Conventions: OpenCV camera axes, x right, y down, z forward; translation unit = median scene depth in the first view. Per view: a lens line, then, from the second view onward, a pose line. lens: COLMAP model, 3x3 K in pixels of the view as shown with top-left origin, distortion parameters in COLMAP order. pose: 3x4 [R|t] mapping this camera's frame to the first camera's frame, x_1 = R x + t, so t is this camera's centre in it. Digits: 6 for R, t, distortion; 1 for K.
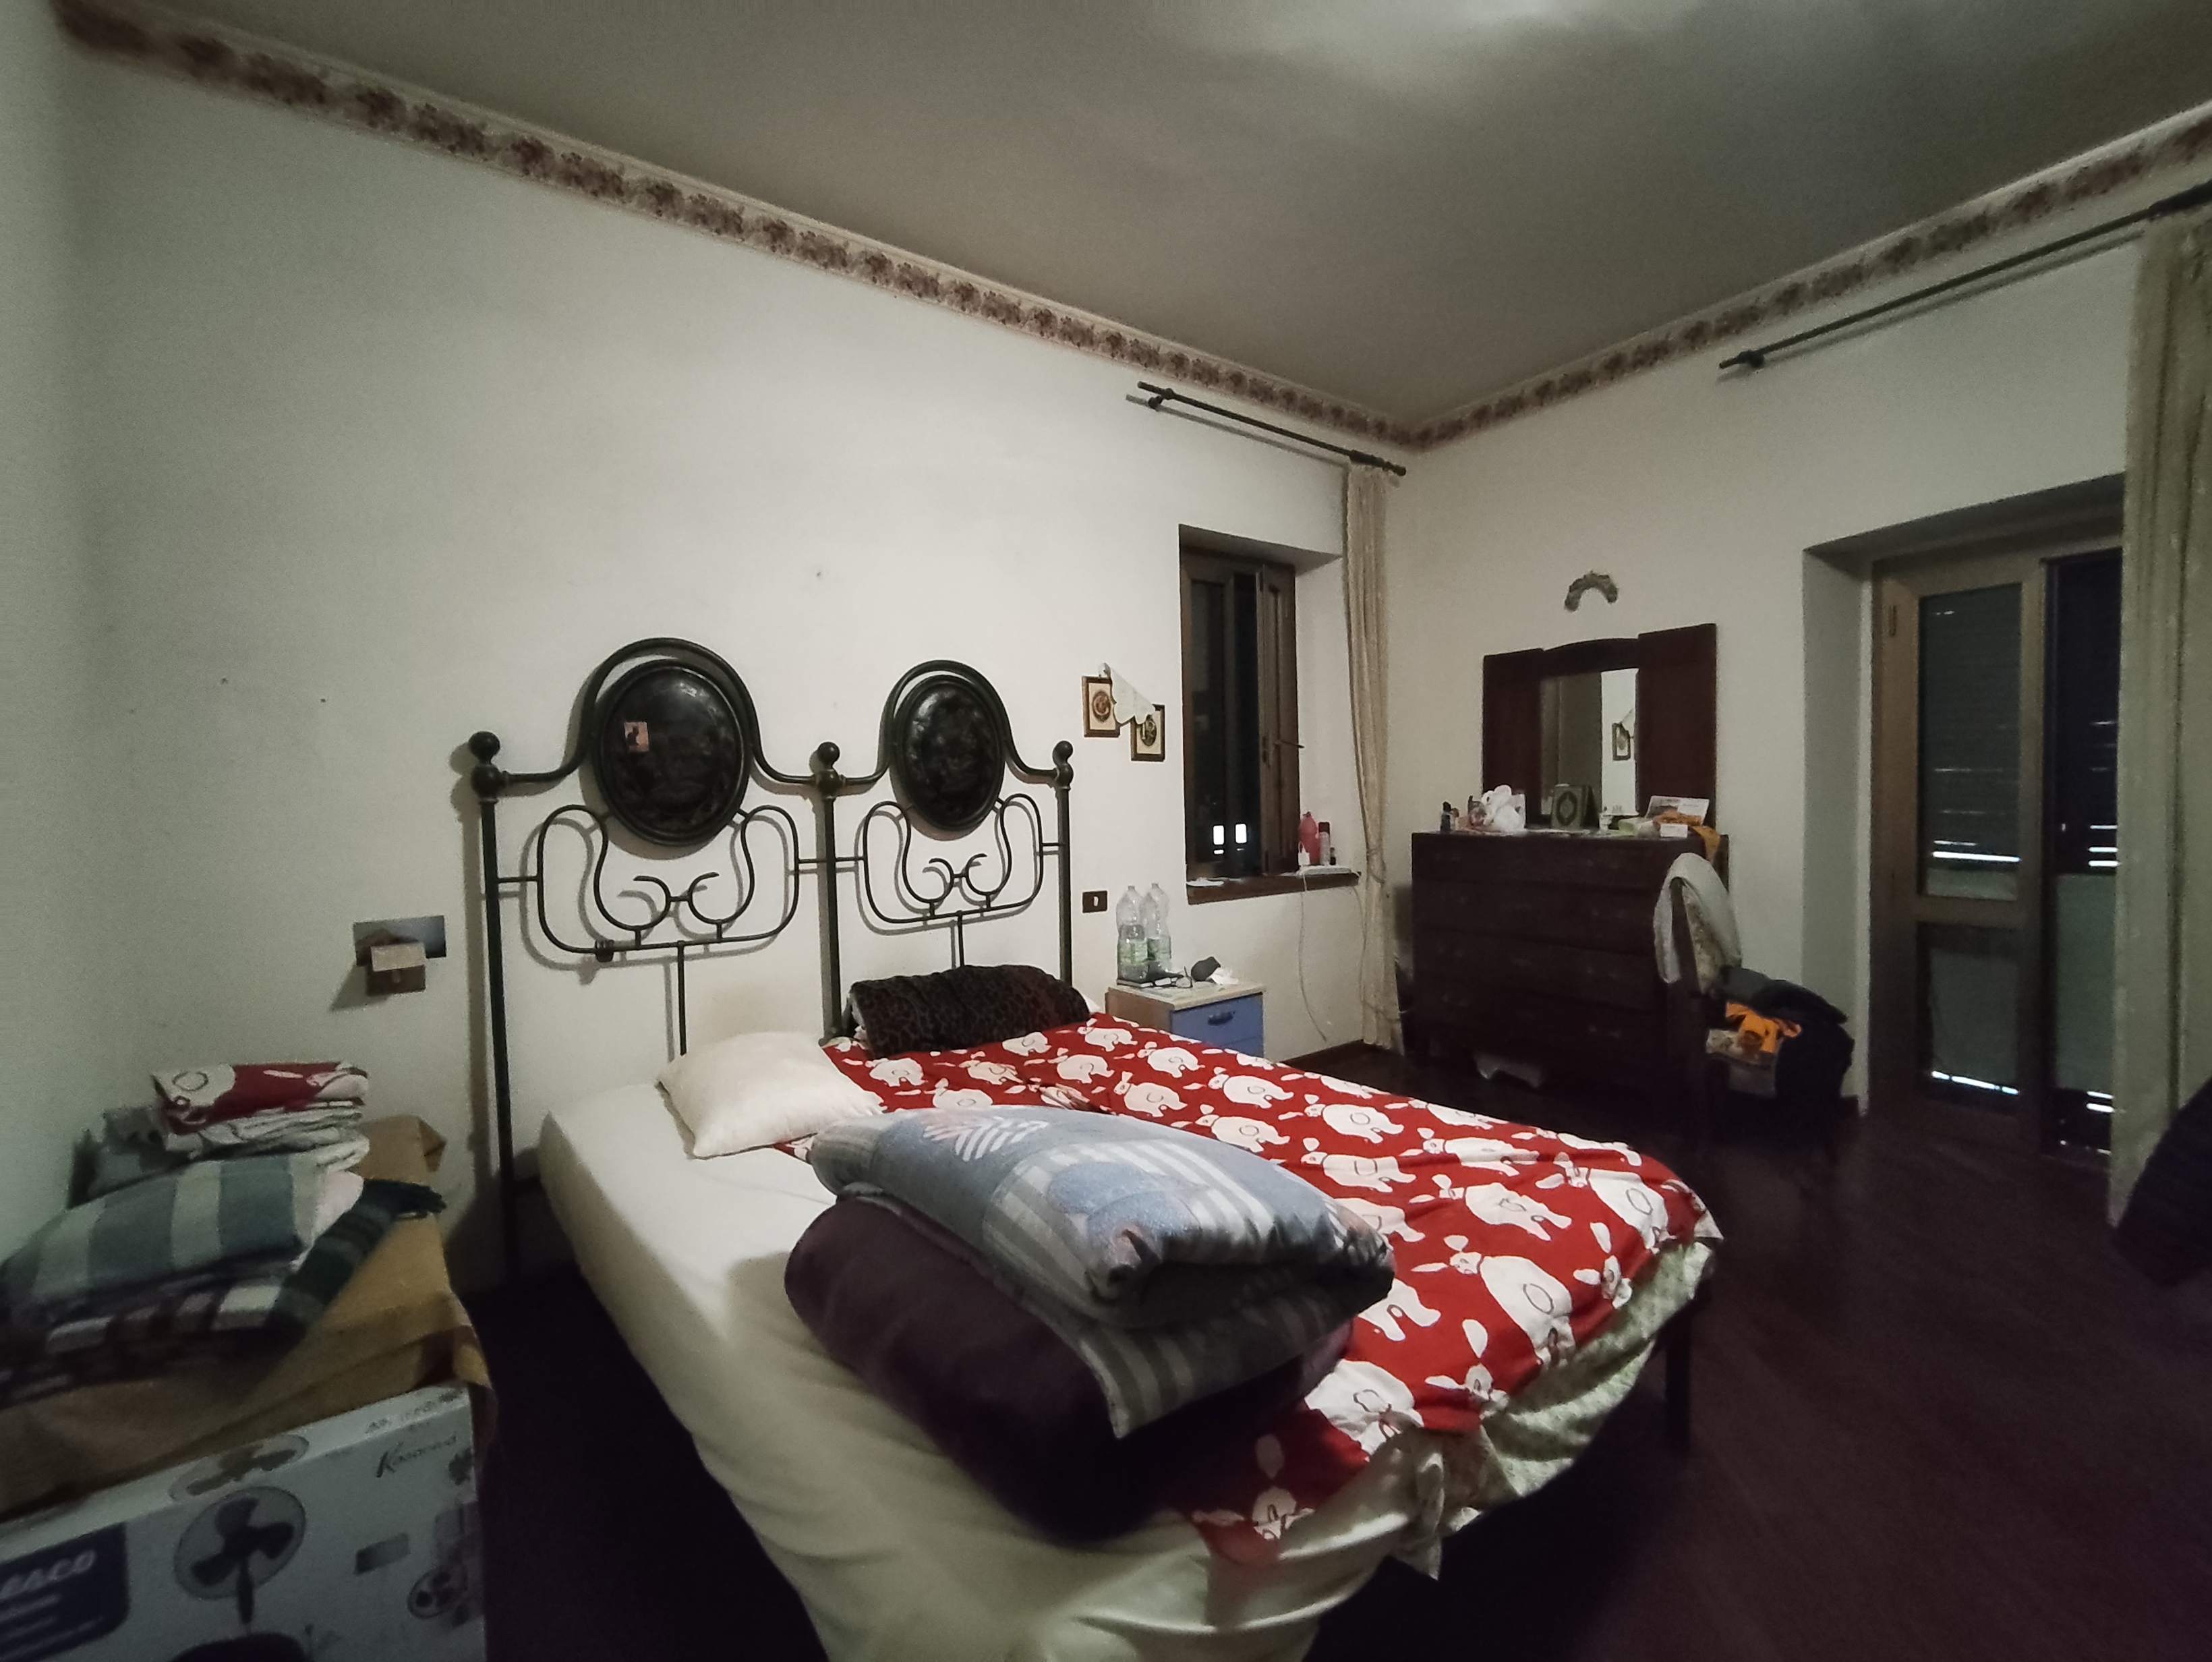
lens RADIAL K [[965.9, 0, 1113.7], [0, 965.9, 822.9], [0, 0, 1]] dist [0.001497, -0.004587]
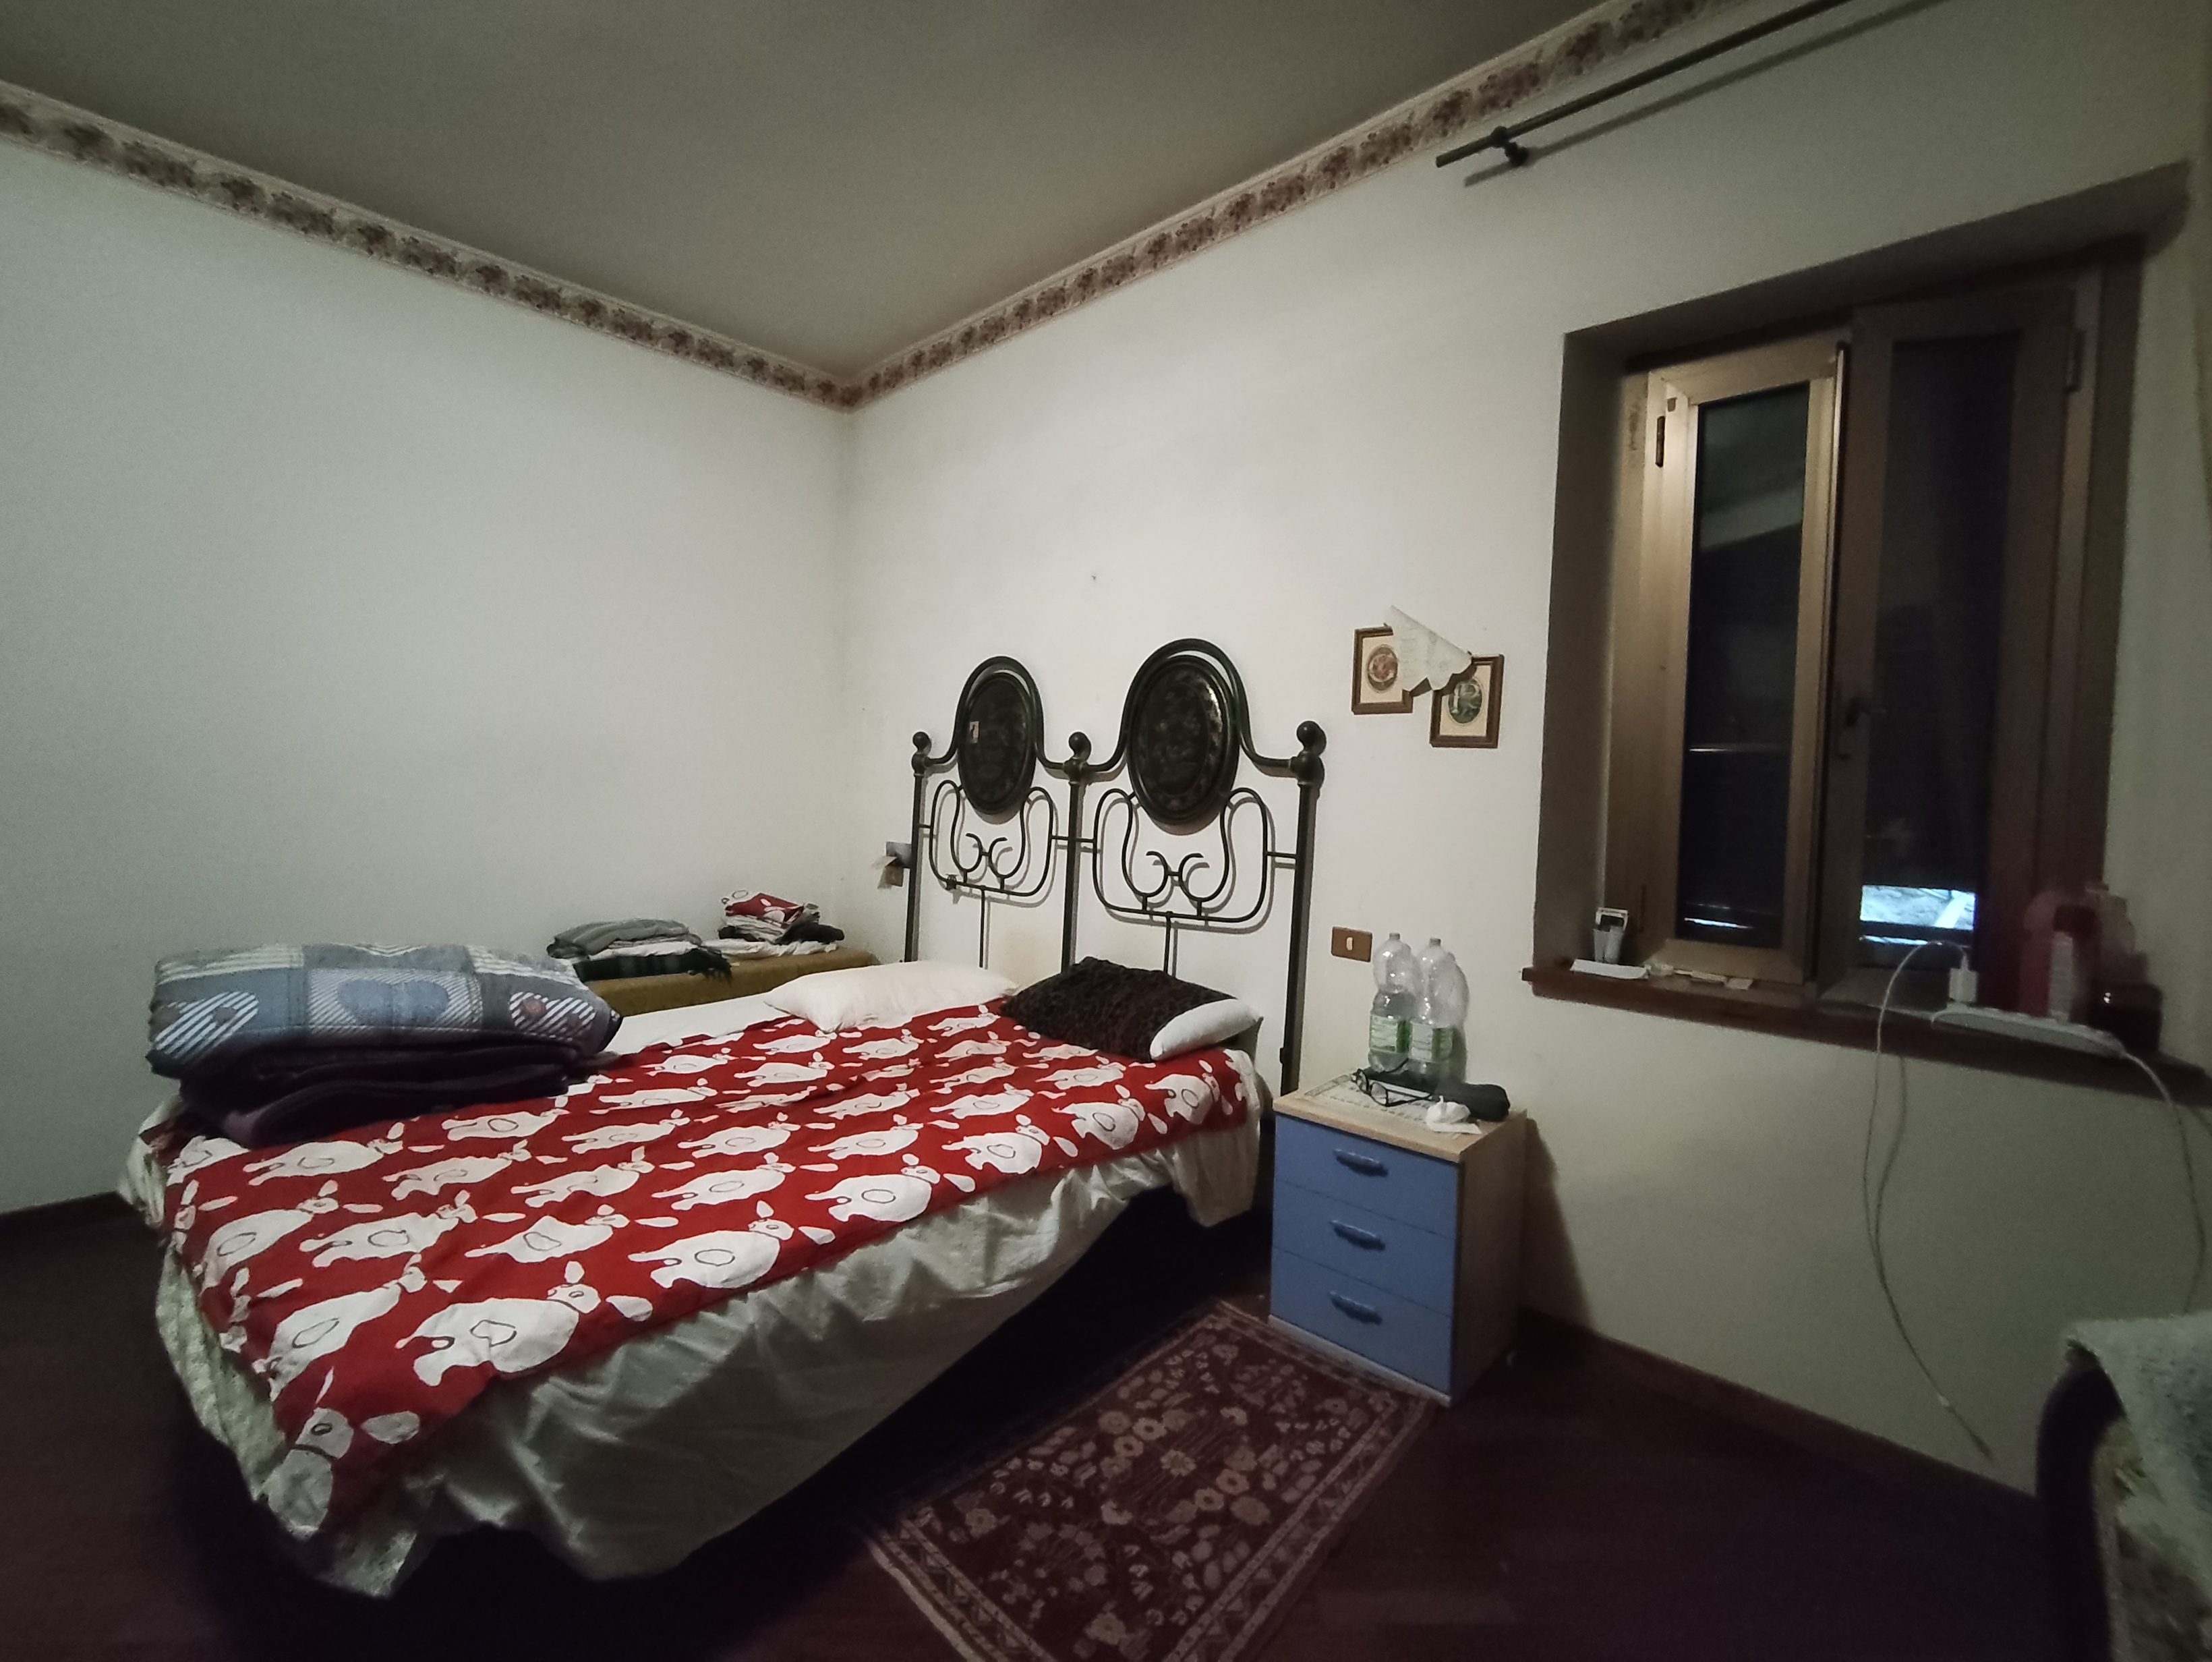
lens RADIAL K [[935.5, 0, 1101.6], [0, 935.5, 812.4], [0, 0, 1]] dist [-0.000096, -0.000009]
pose [[0.175183, 0.050178, -0.983256, 0.681613], [-0.074696, 0.996499, 0.037546, -0.030856], [0.981698, 0.066868, 0.178317, 0.754192]]
